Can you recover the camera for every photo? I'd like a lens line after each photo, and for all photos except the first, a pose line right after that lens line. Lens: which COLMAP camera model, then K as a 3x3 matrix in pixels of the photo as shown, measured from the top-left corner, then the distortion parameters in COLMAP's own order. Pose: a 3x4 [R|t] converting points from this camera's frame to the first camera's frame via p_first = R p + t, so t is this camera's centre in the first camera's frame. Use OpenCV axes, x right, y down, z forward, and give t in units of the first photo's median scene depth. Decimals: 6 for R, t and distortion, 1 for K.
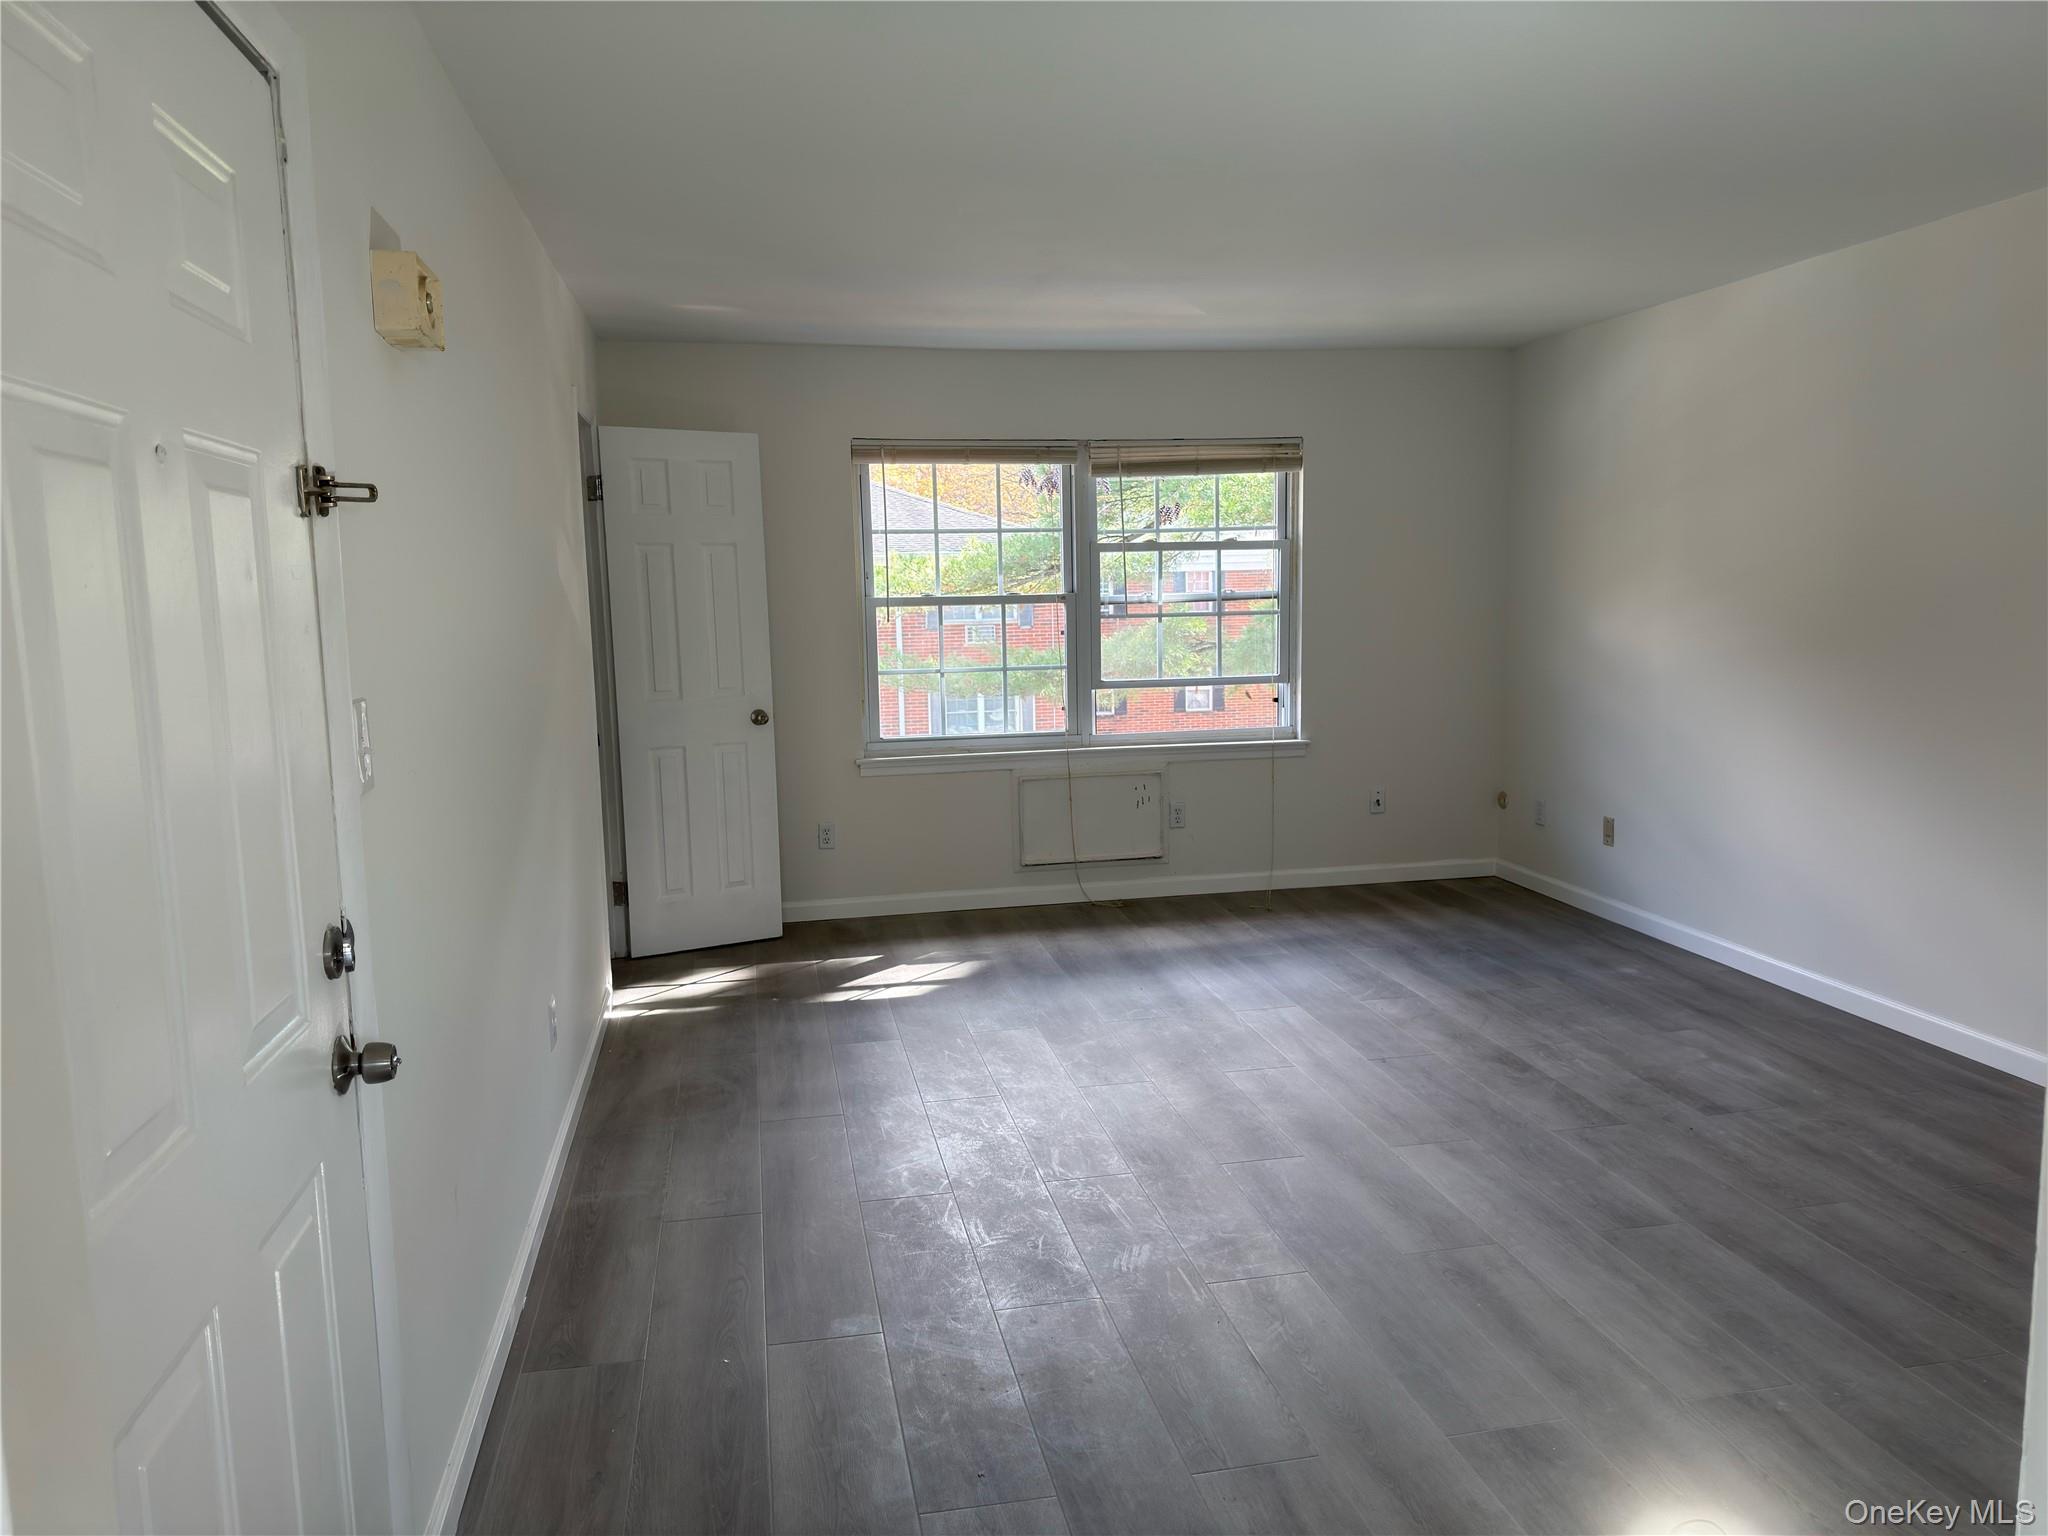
lens RADIAL K [[1447.9, 0, 1037.8], [0, 1447.9, 767.0], [0, 0, 1]] dist [0.084053, -0.091894]
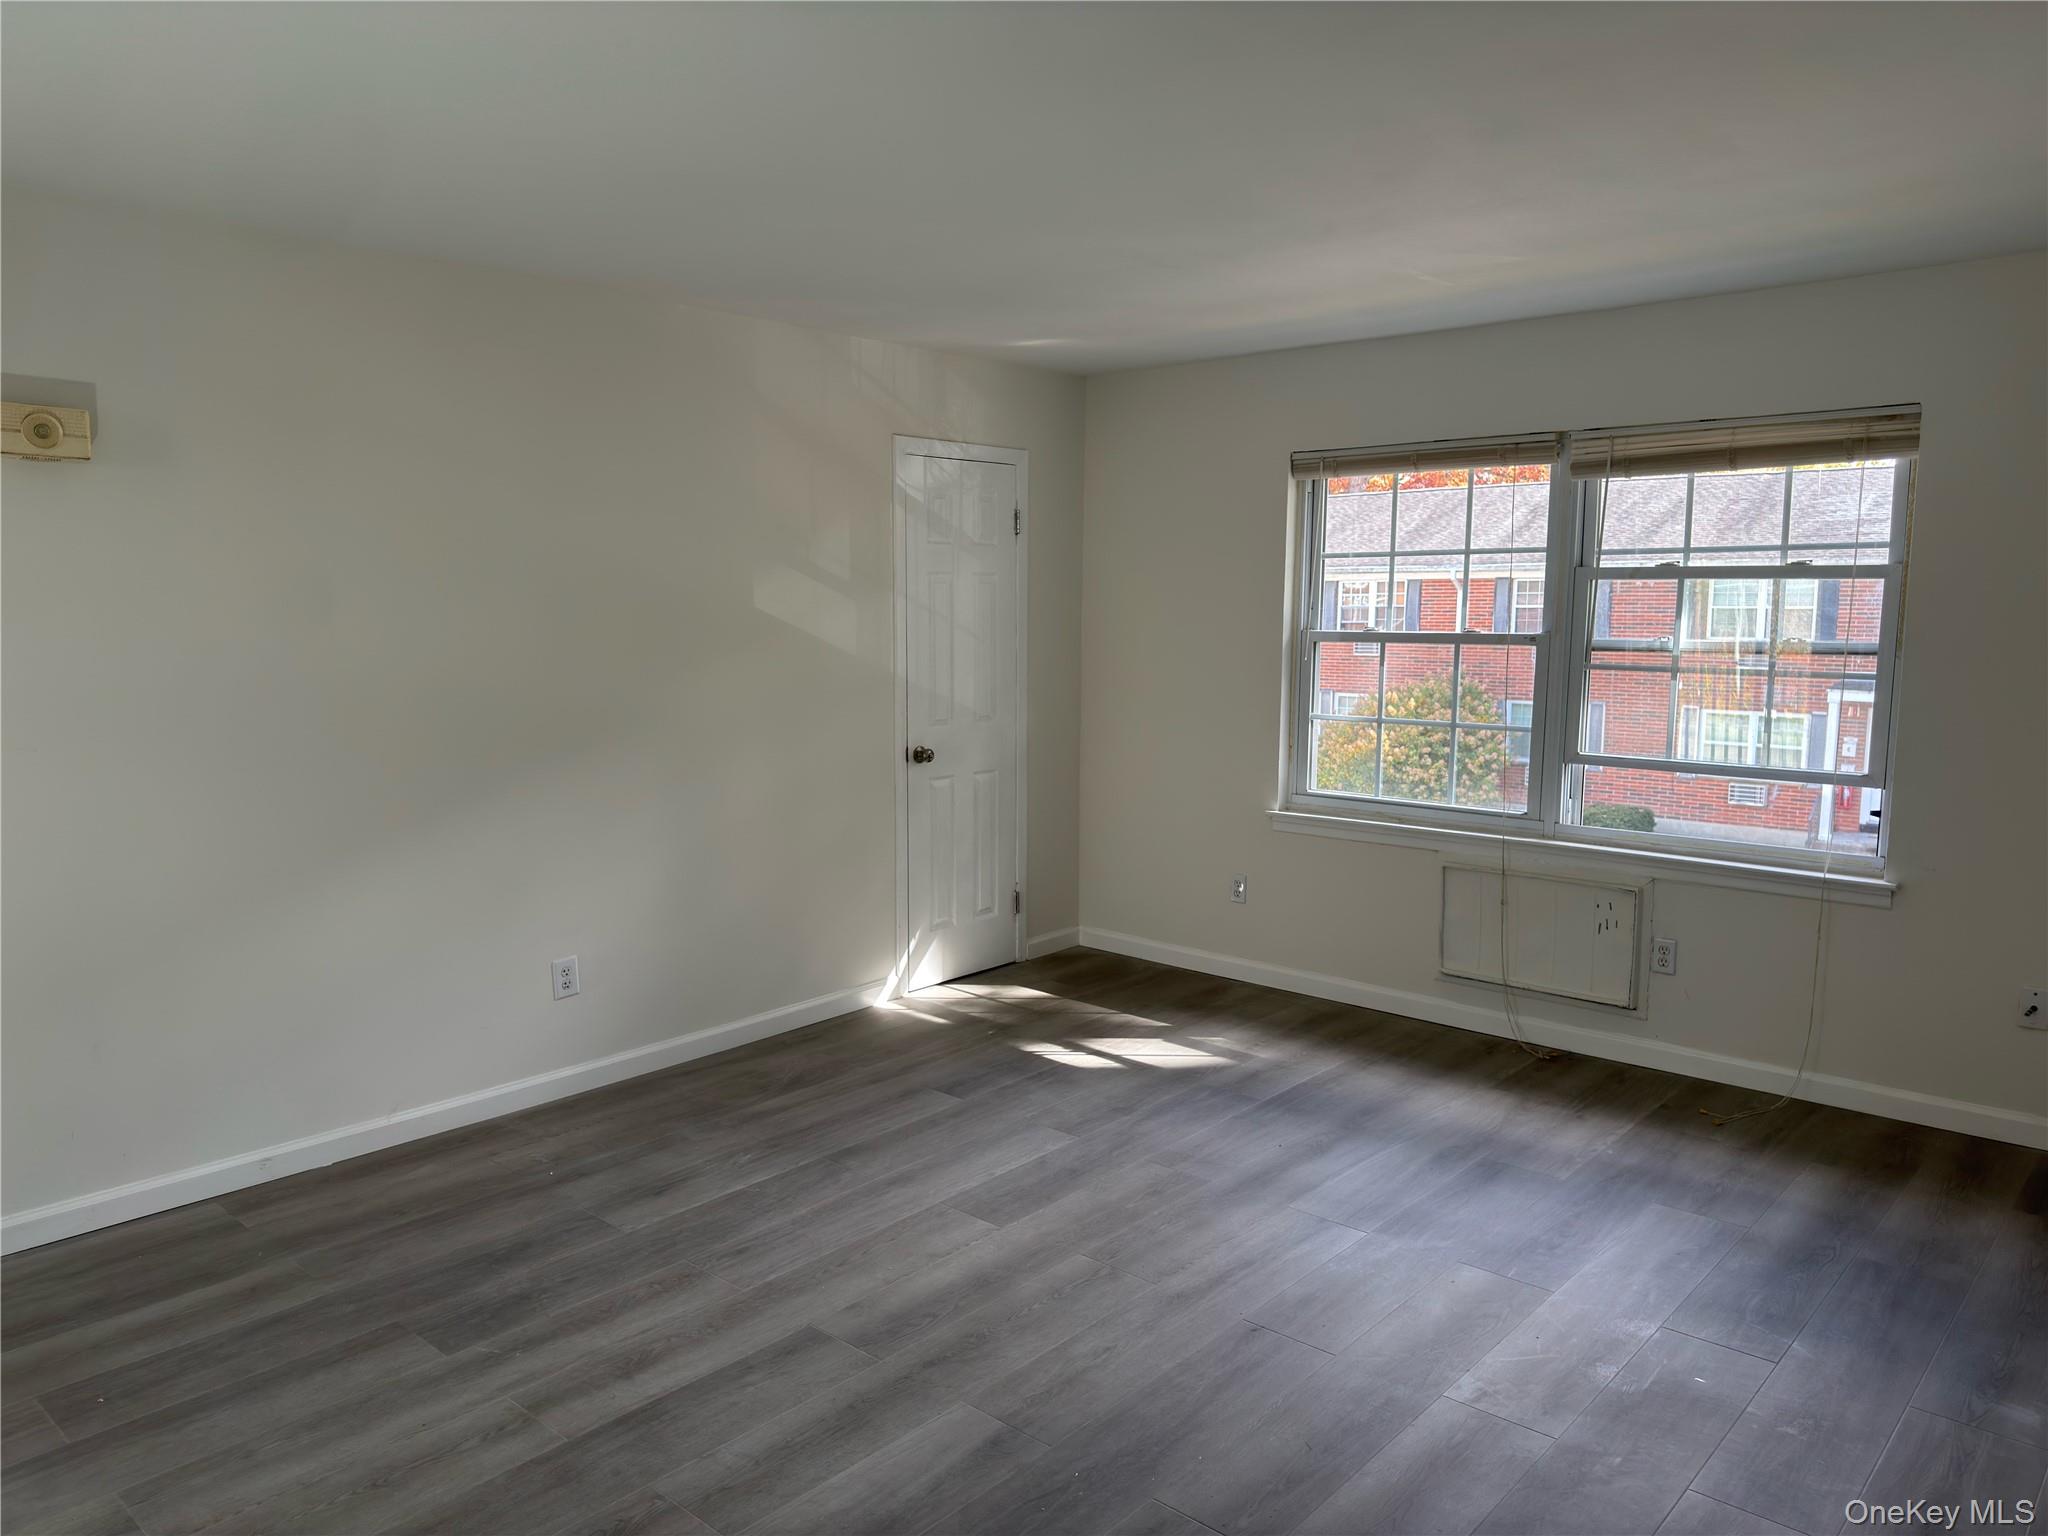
lens RADIAL K [[1447.9, 0, 1022.1], [0, 1447.9, 764.0], [0, 0, 1]] dist [0.084053, -0.091894]
pose [[0.604742, 0.112843, -0.788387, 0.466848], [-0.124342, 0.991150, 0.046486, -0.054066], [0.786655, 0.069917, 0.613421, 0.320607]]
